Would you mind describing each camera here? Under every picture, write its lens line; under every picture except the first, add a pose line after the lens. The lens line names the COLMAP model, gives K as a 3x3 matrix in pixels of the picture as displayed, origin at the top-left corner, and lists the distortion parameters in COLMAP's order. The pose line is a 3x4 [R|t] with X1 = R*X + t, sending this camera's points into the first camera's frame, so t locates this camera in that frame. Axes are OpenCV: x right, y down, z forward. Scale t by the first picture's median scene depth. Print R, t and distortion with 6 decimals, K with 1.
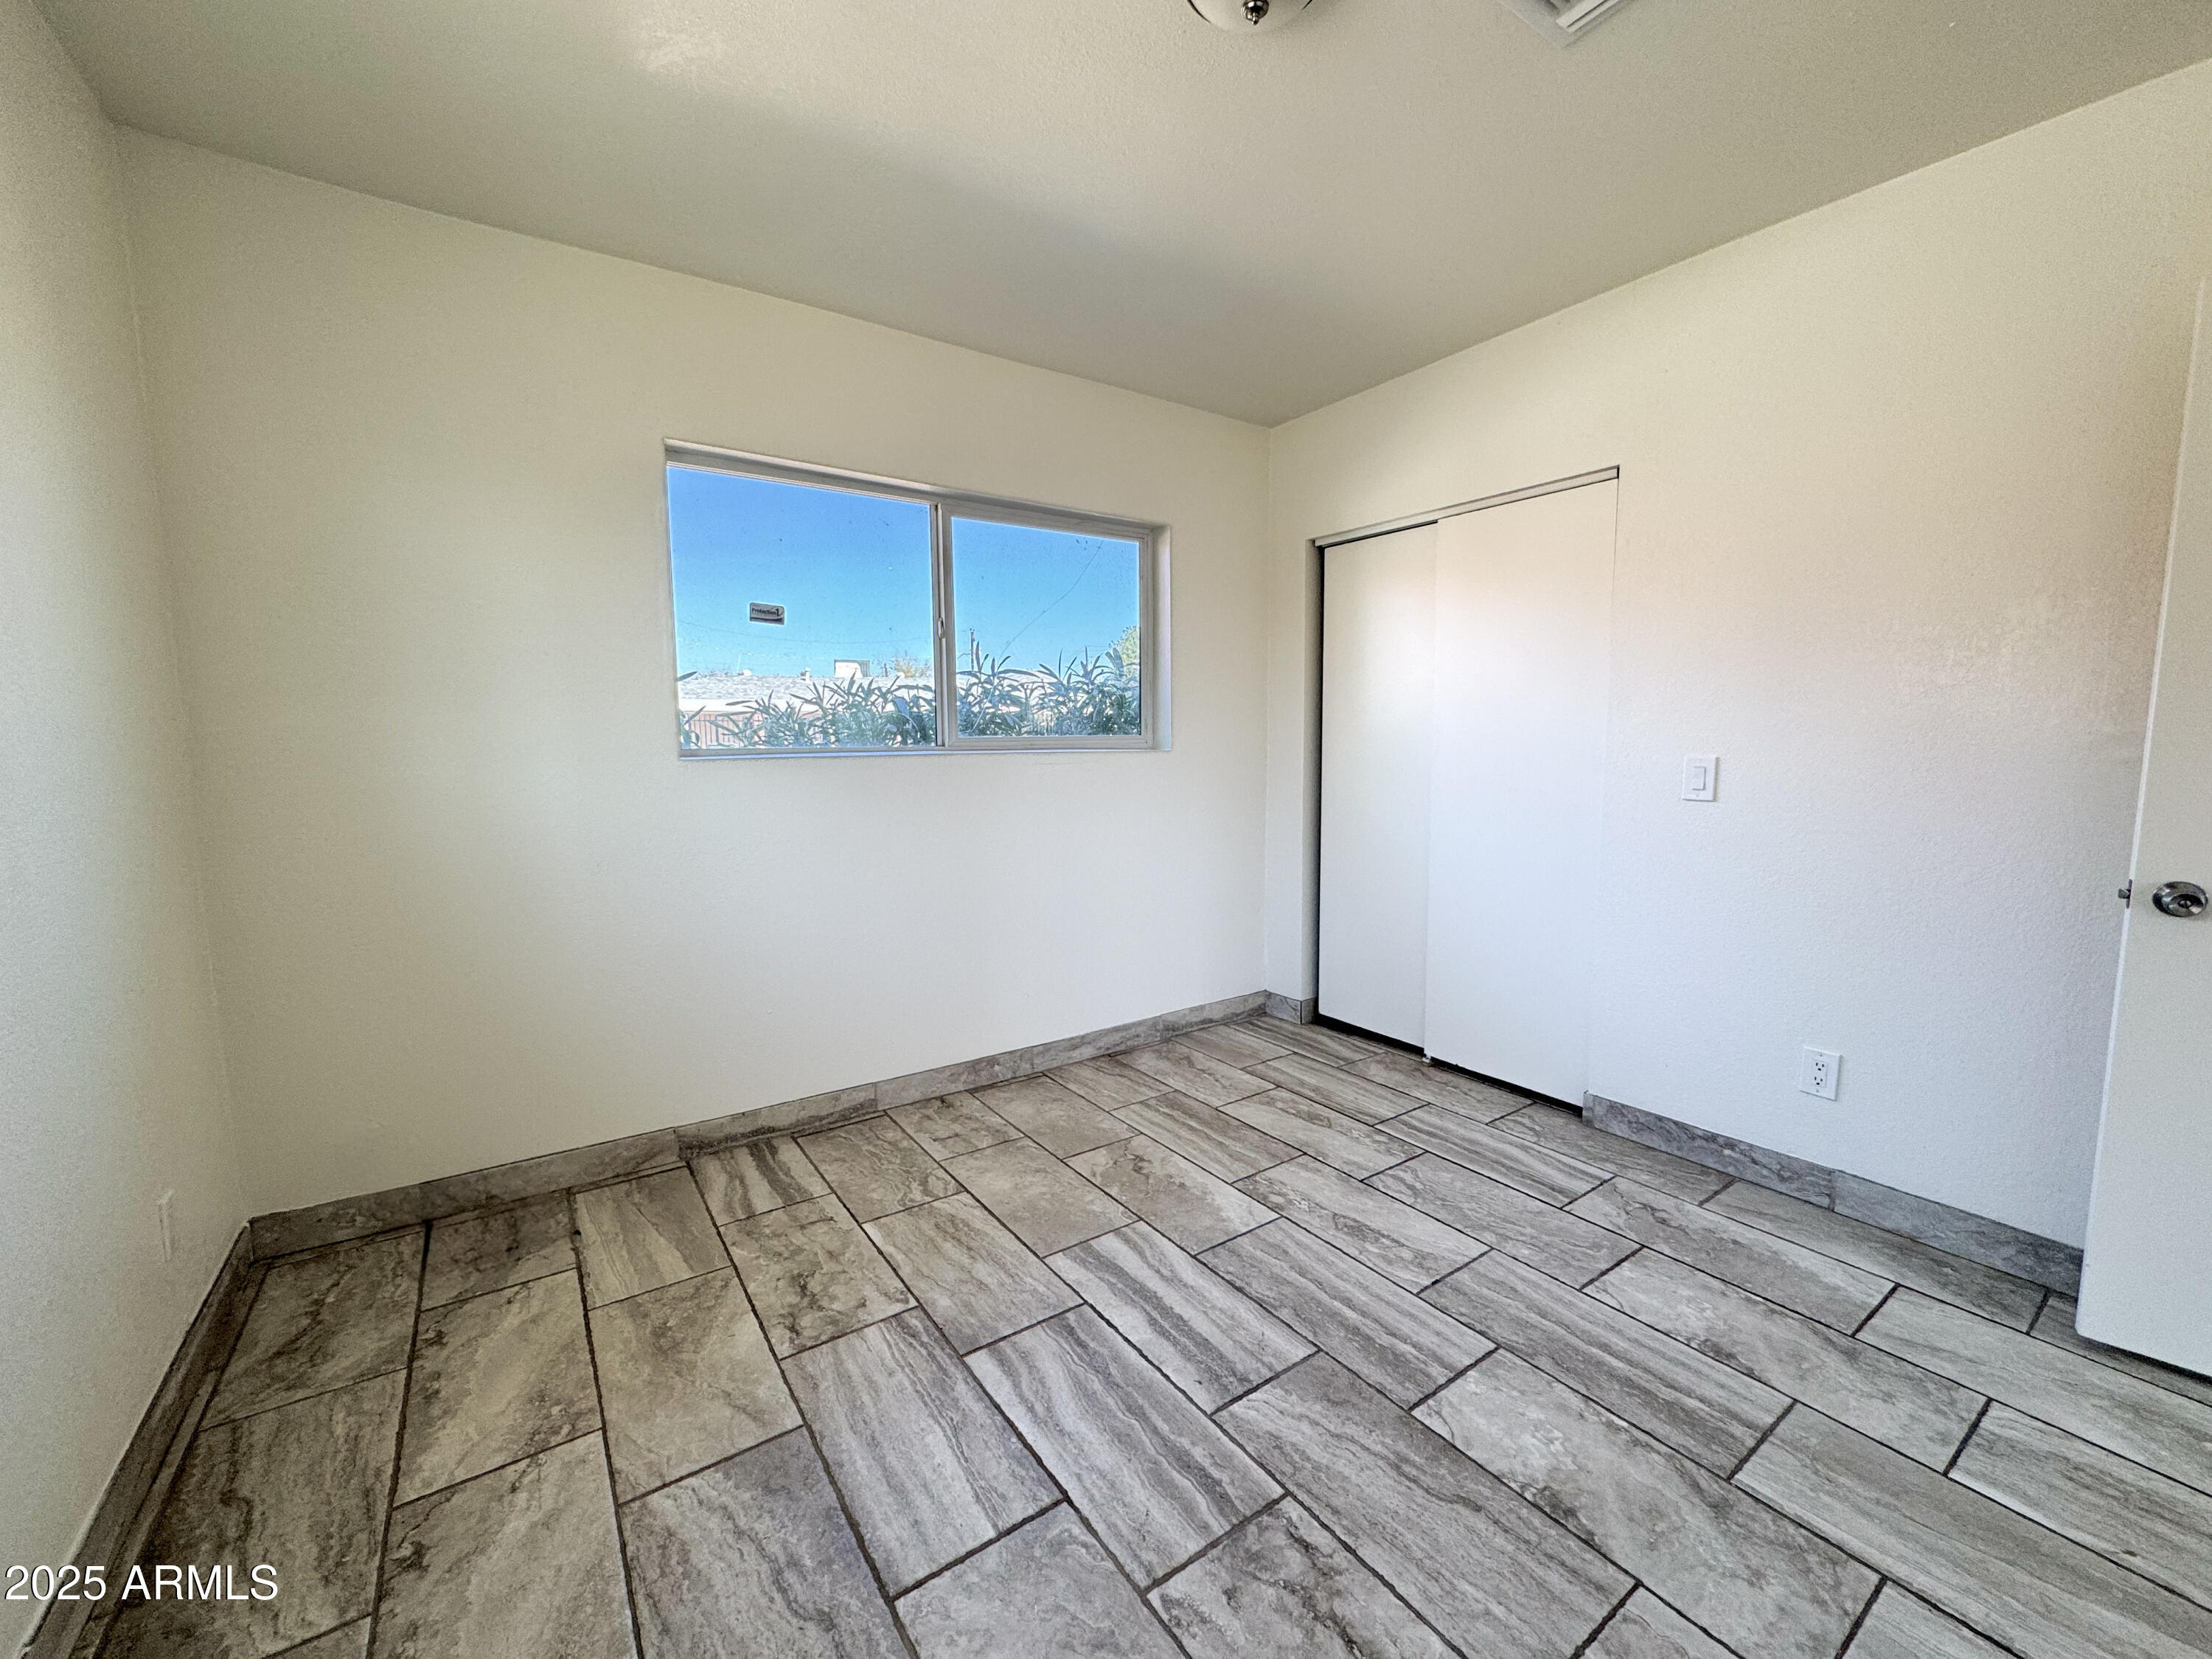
lens RADIAL K [[881.1, 0, 1101.6], [0, 881.1, 828.6], [0, 0, 1]] dist [-0.001215, 0.000491]
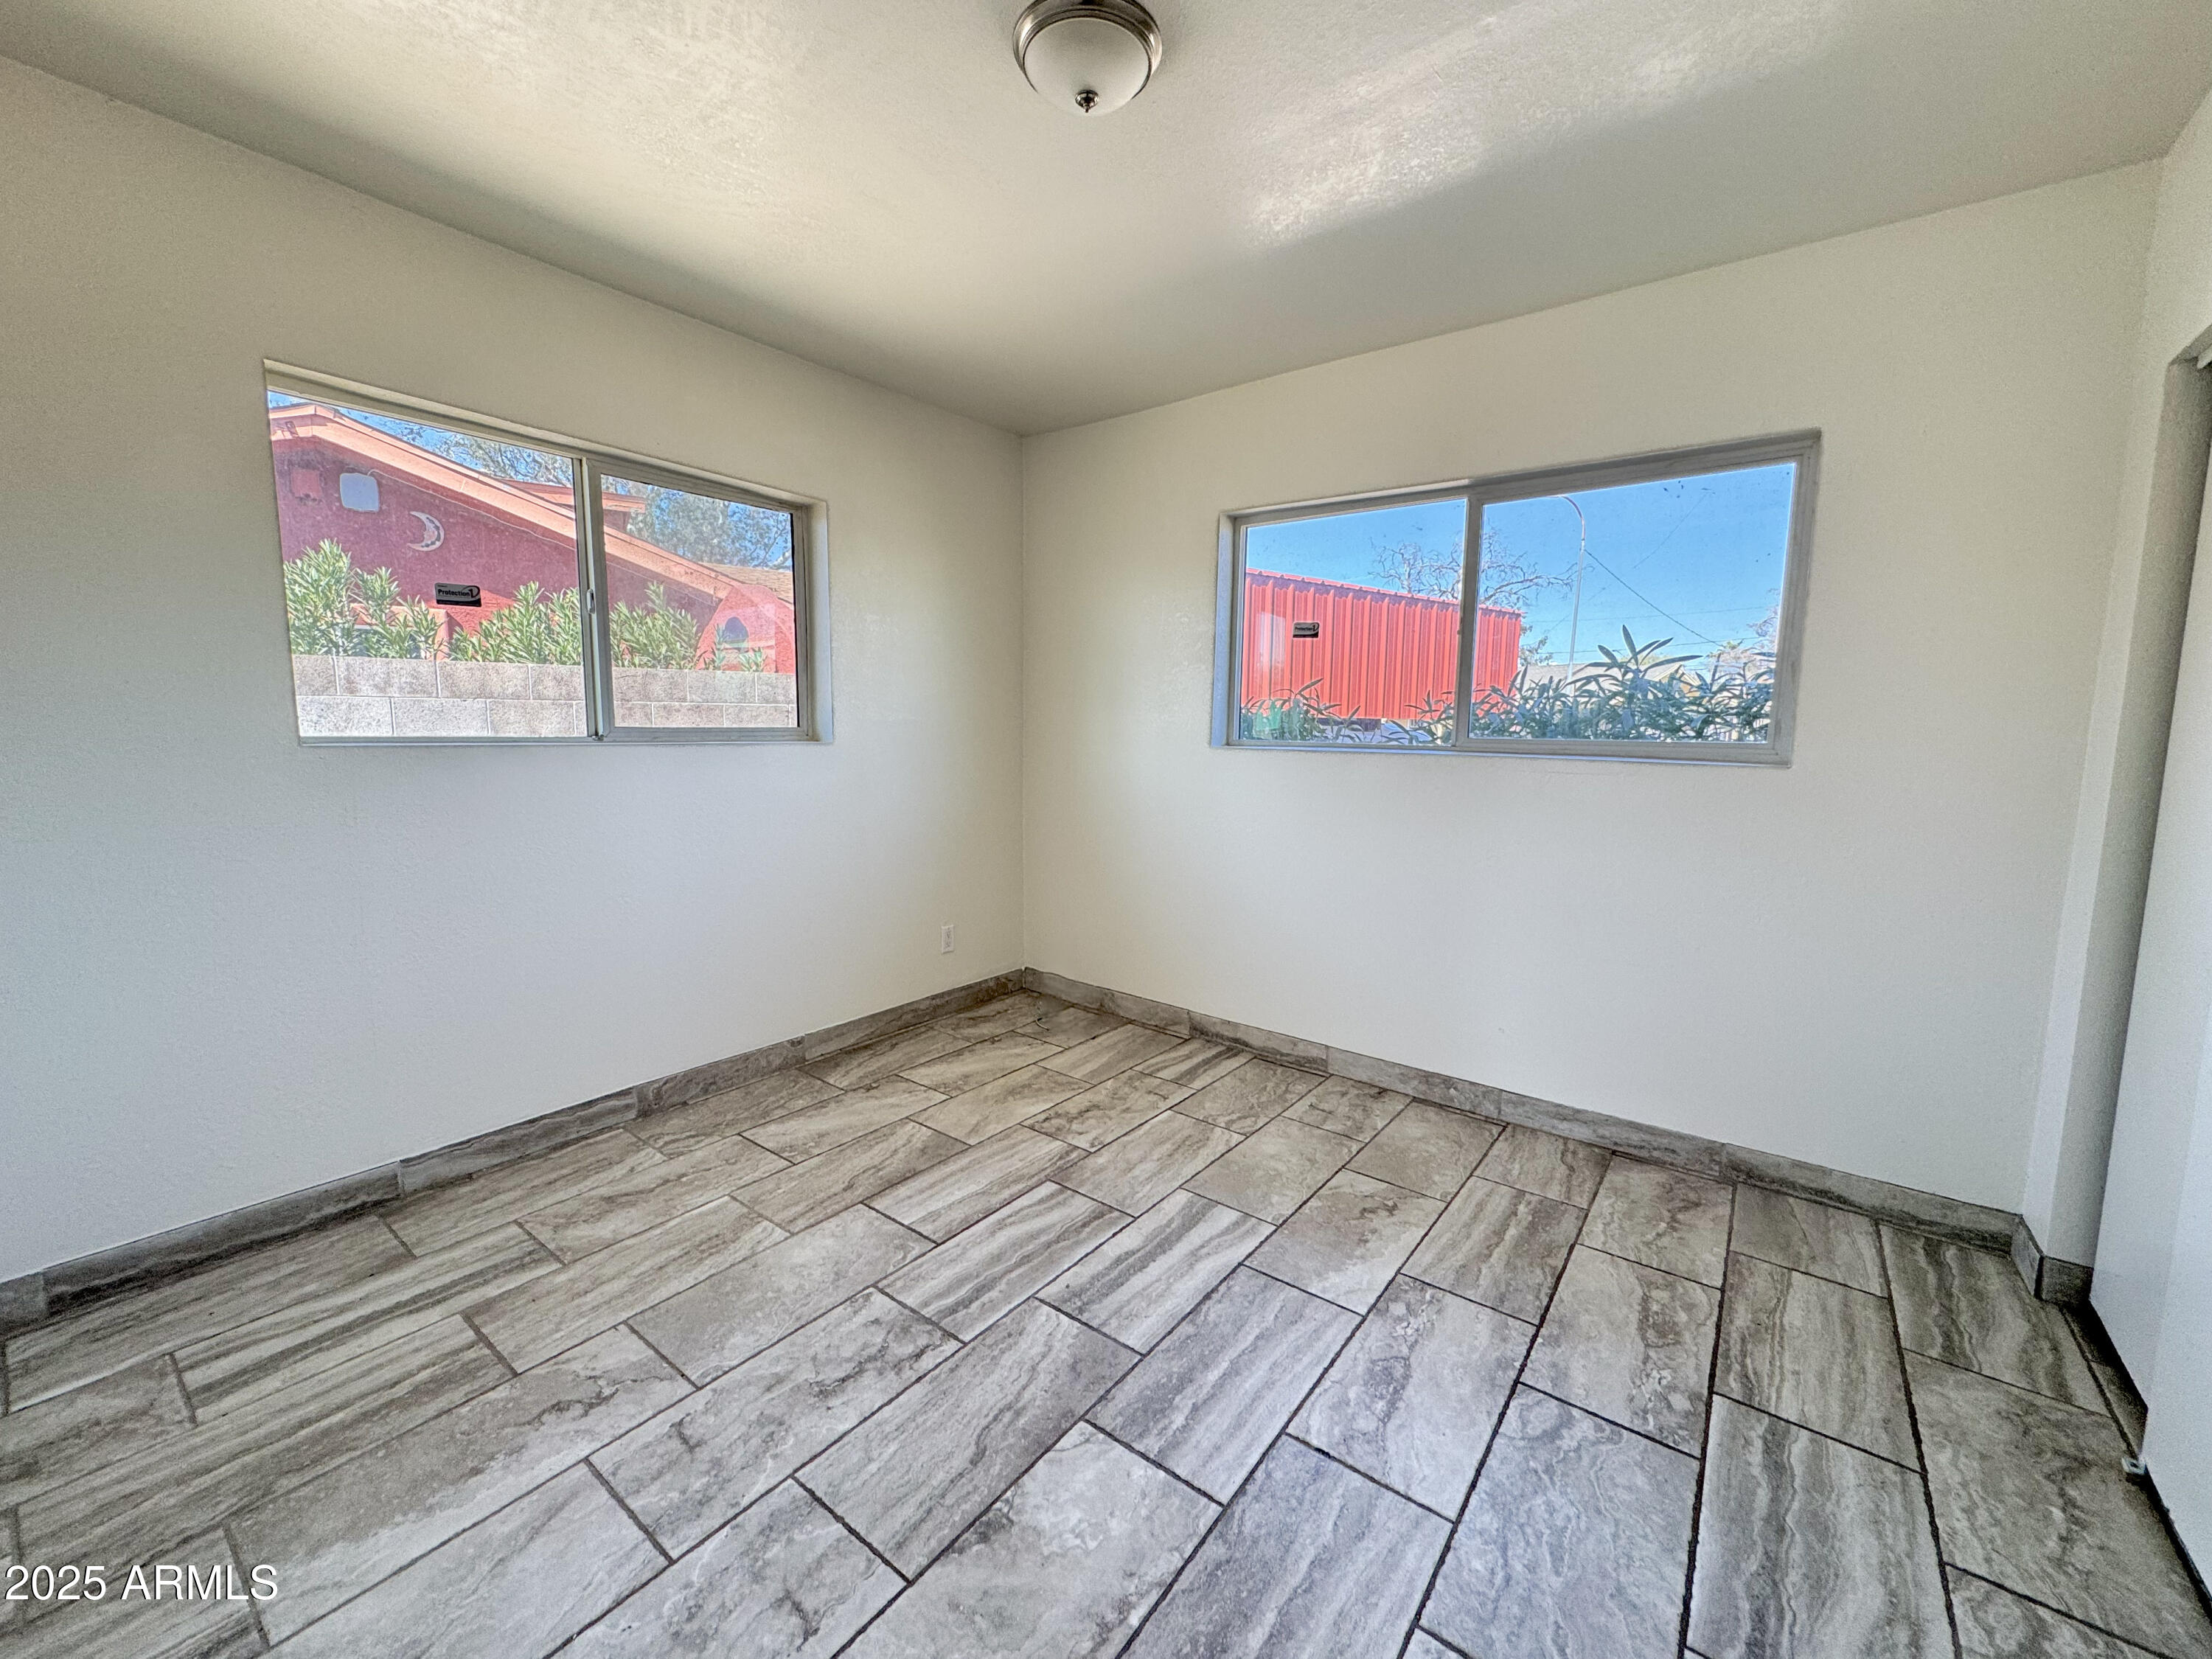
lens RADIAL K [[878.0, 0, 1106.0], [0, 878.0, 829.5], [0, 0, 1]] dist [0.000367, 0.000265]
pose [[0.310035, 0.124898, -0.942485, 0.881039], [-0.116626, 0.988842, 0.092676, -0.068780], [0.943545, 0.081186, 0.321142, 0.472803]]
